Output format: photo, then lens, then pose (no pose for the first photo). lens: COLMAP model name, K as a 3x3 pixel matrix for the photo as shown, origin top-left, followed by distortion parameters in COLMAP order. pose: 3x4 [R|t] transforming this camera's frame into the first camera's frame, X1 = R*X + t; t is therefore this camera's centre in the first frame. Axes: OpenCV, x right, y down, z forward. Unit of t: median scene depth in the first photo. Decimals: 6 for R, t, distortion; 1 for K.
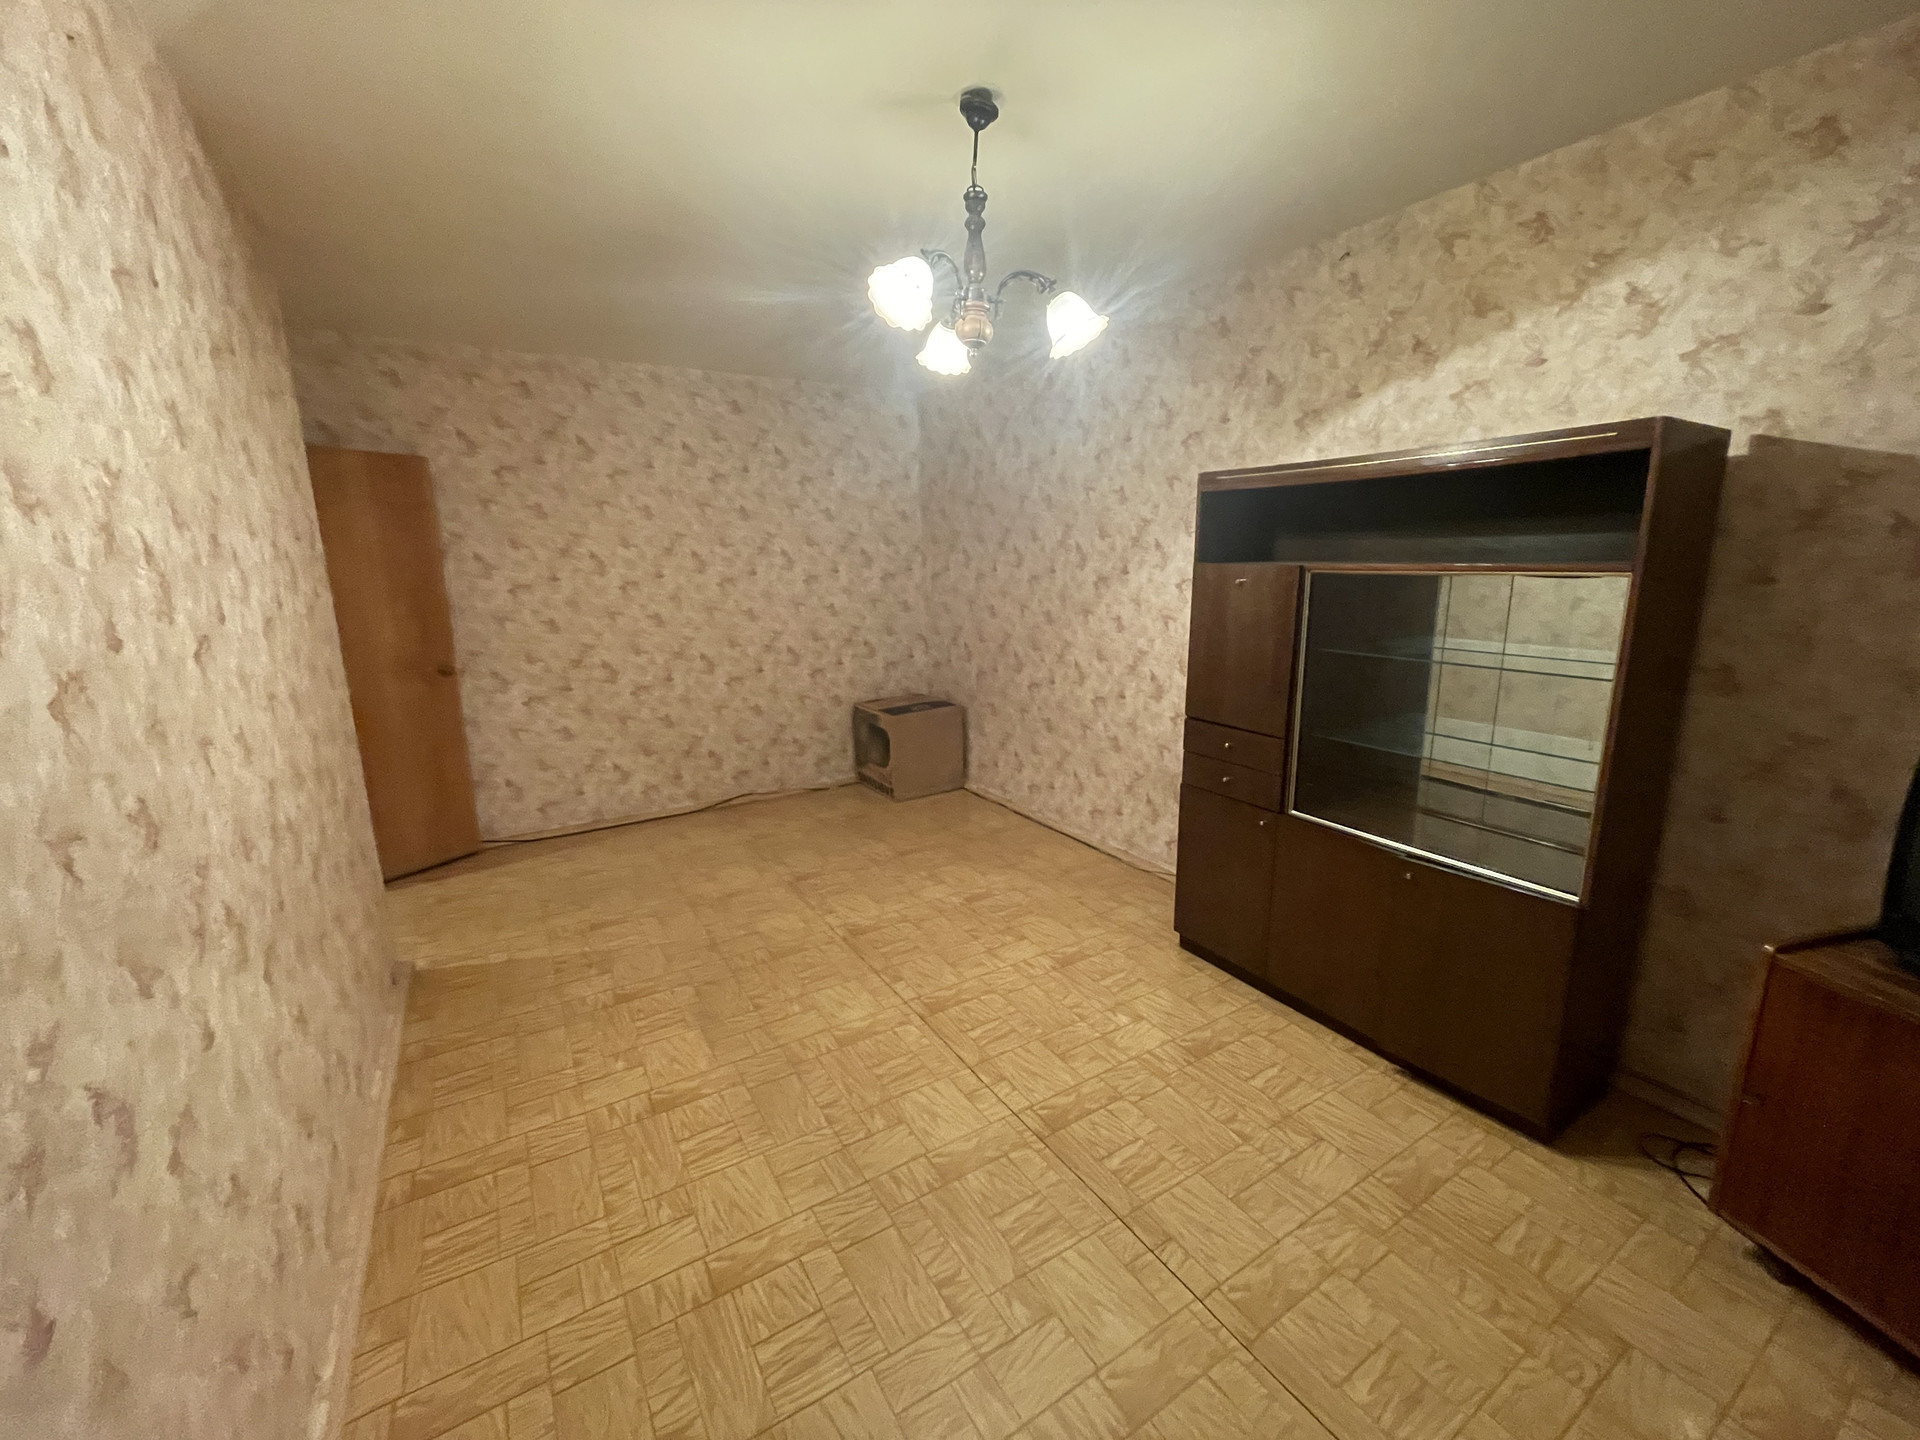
lens RADIAL K [[768.5, 0, 960.0], [0, 768.5, 720.0], [0, 0, 1]] dist [-0.003808, -0.000191]
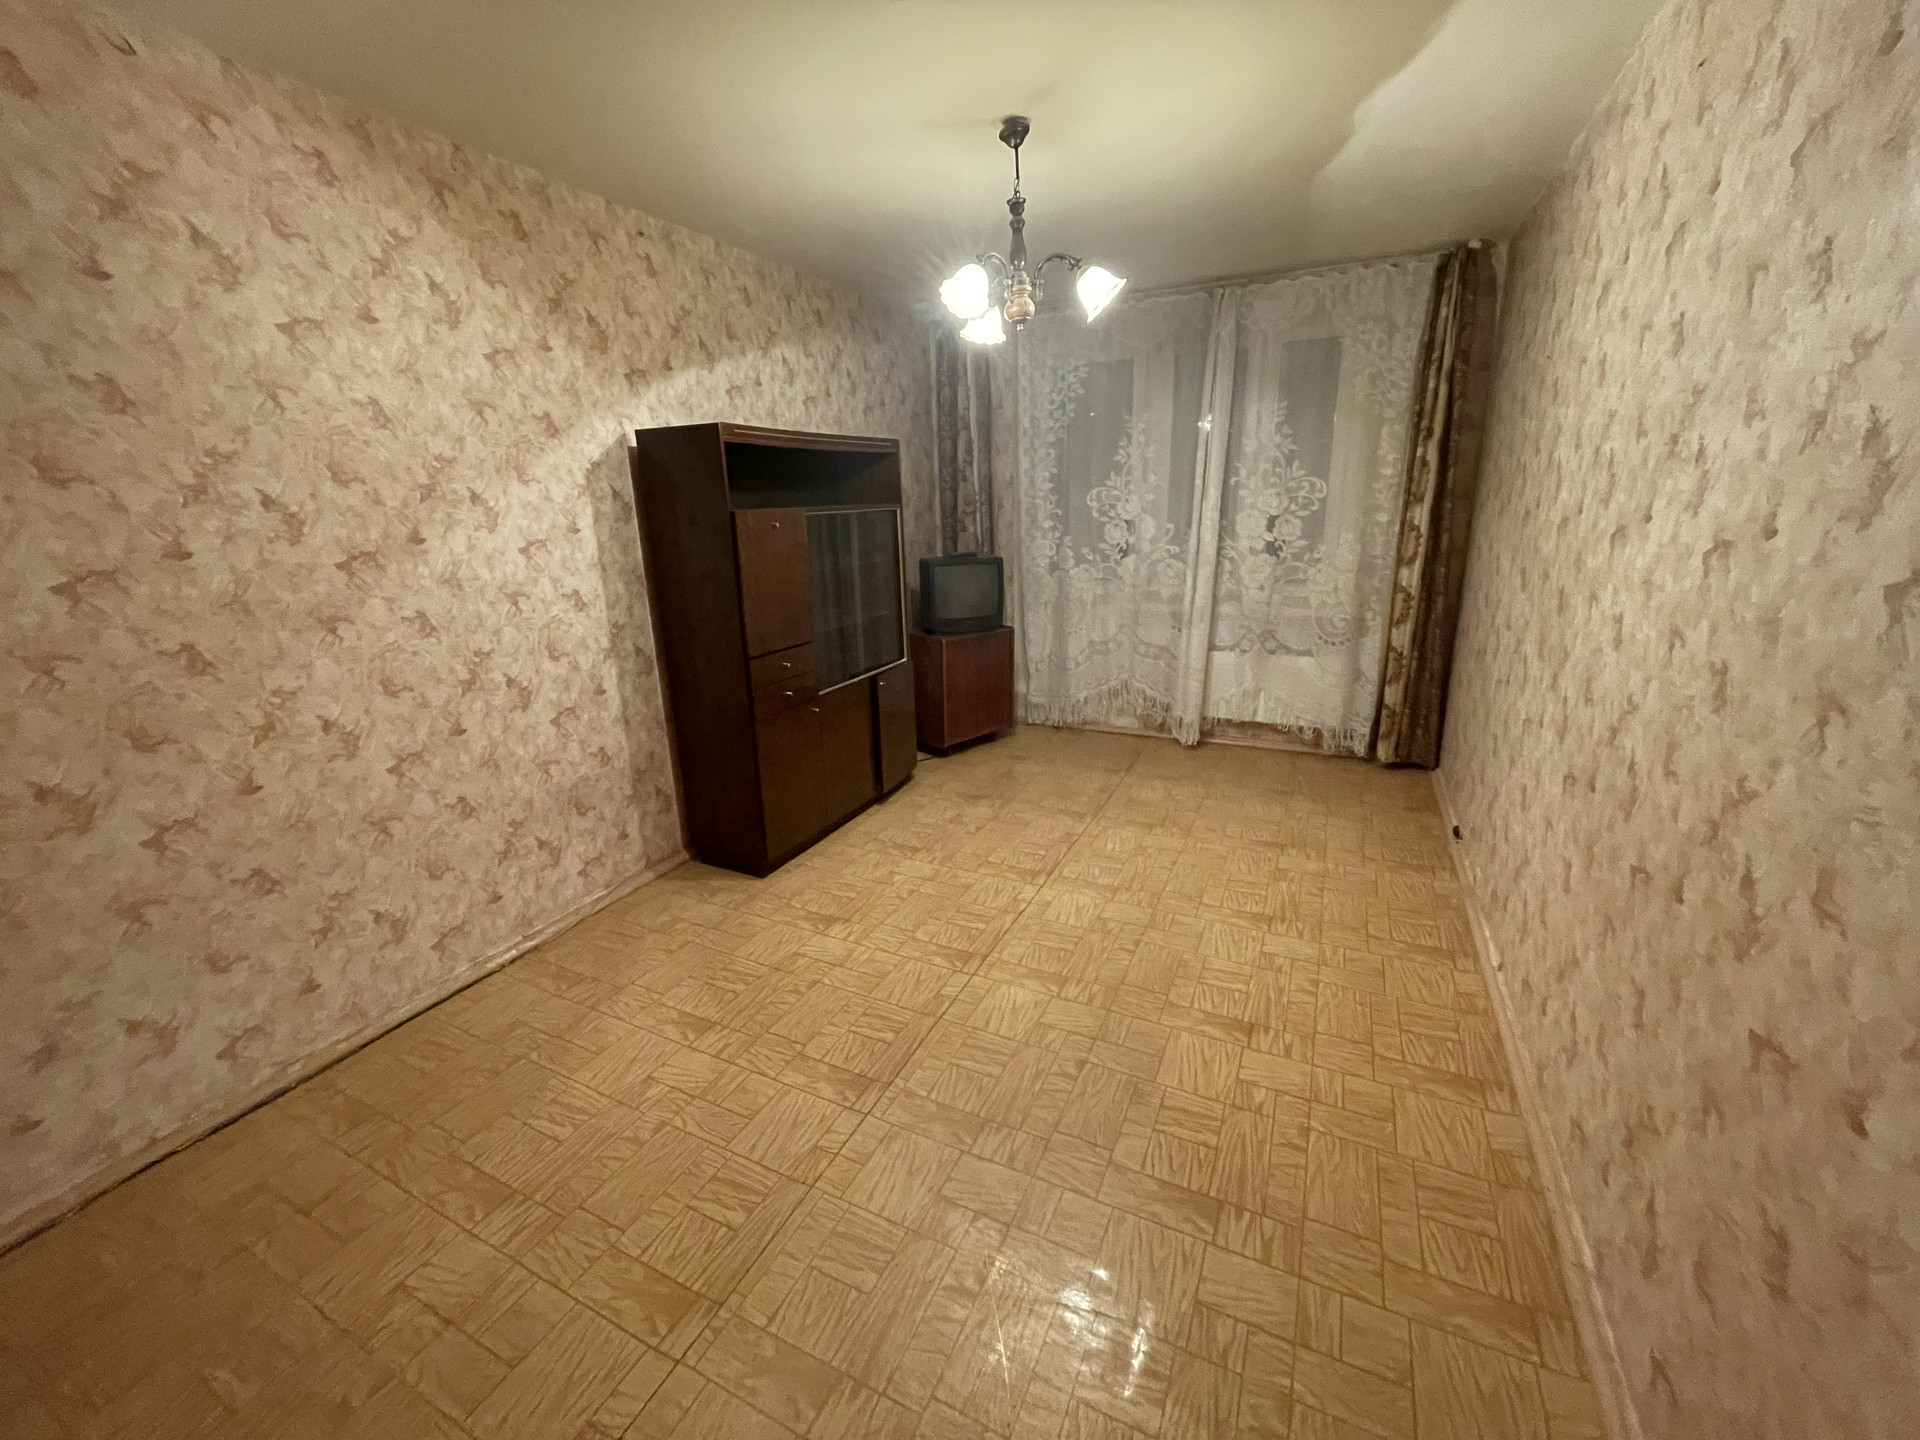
lens RADIAL K [[768.5, 0, 960.0], [0, 768.5, 720.0], [0, 0, 1]] dist [-0.003808, -0.000191]
pose [[-0.531325, -0.205863, 0.821775, -0.814393], [0.215803, 0.905136, 0.366276, -0.276895], [-0.819221, 0.371953, -0.436495, 1.382326]]
